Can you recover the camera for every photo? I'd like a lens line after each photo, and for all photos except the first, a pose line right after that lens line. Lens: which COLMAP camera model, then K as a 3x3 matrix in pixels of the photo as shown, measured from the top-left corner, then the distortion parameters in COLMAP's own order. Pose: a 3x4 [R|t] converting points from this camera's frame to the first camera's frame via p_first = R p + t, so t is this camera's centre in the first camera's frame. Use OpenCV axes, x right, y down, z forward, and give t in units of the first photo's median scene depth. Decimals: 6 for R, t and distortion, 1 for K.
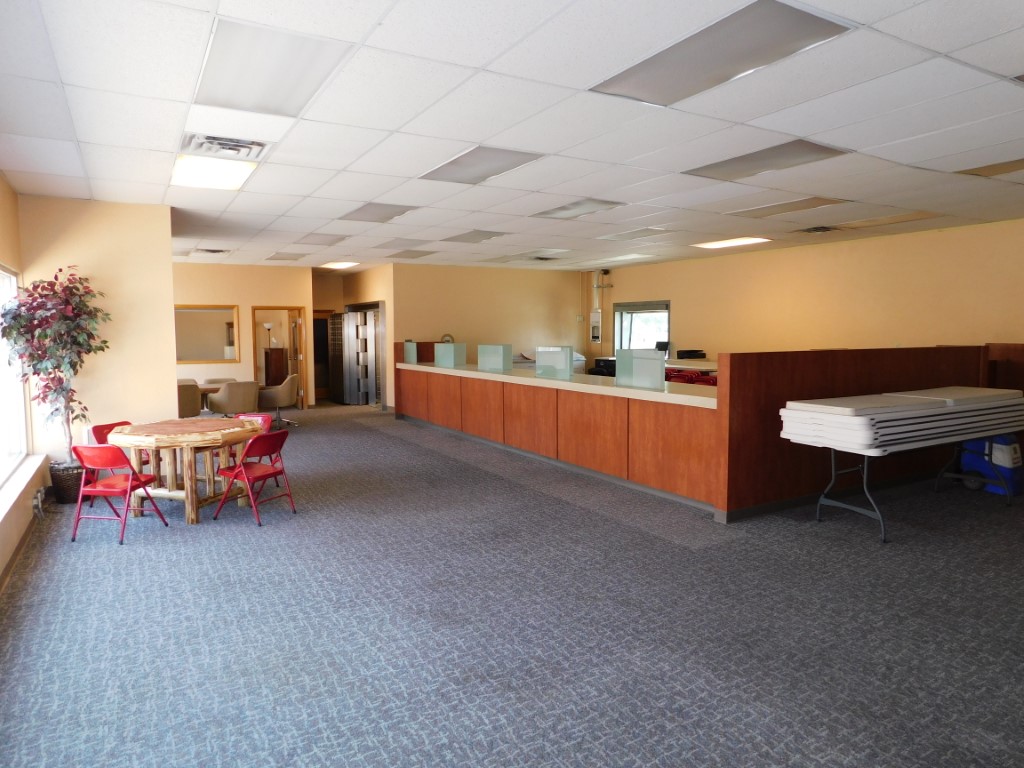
lens RADIAL K [[678.2, 0, 508.9], [0, 678.2, 380.5], [0, 0, 1]] dist [0.000513, 0.005005]
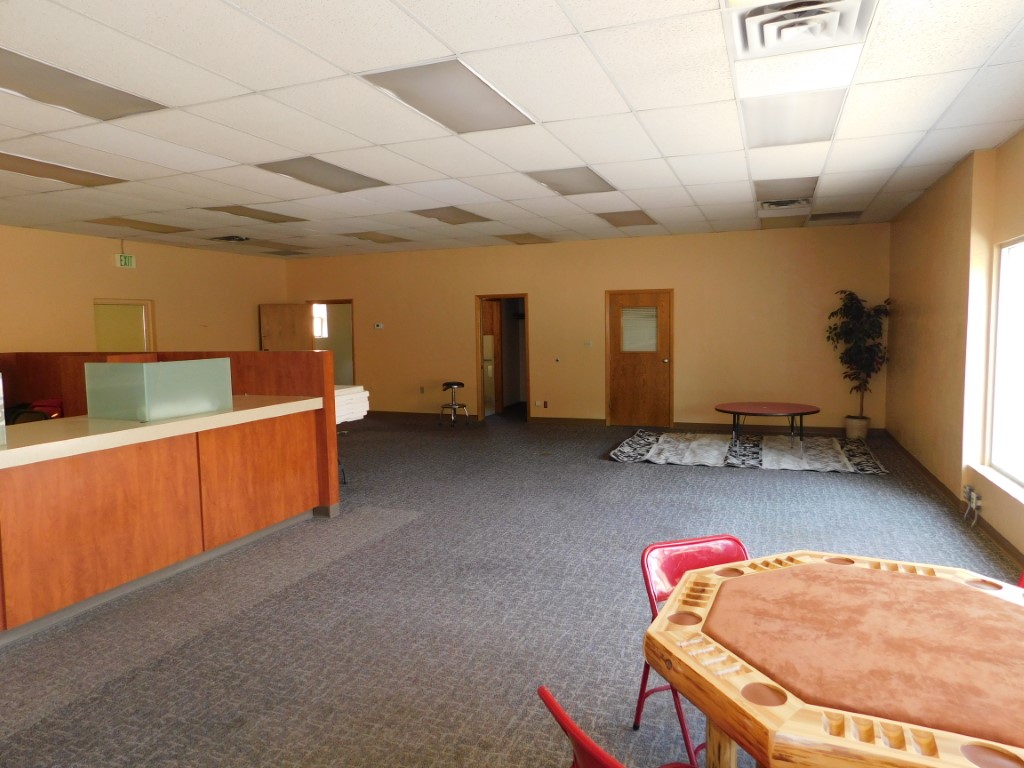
lens RADIAL K [[678.2, 0, 508.3], [0, 678.2, 385.7], [0, 0, 1]] dist [0.000513, 0.005005]
pose [[-0.634311, -0.046612, 0.771672, -0.677305], [0.074545, 0.989841, 0.121066, -0.097679], [-0.769476, 0.134318, -0.624392, 1.494652]]
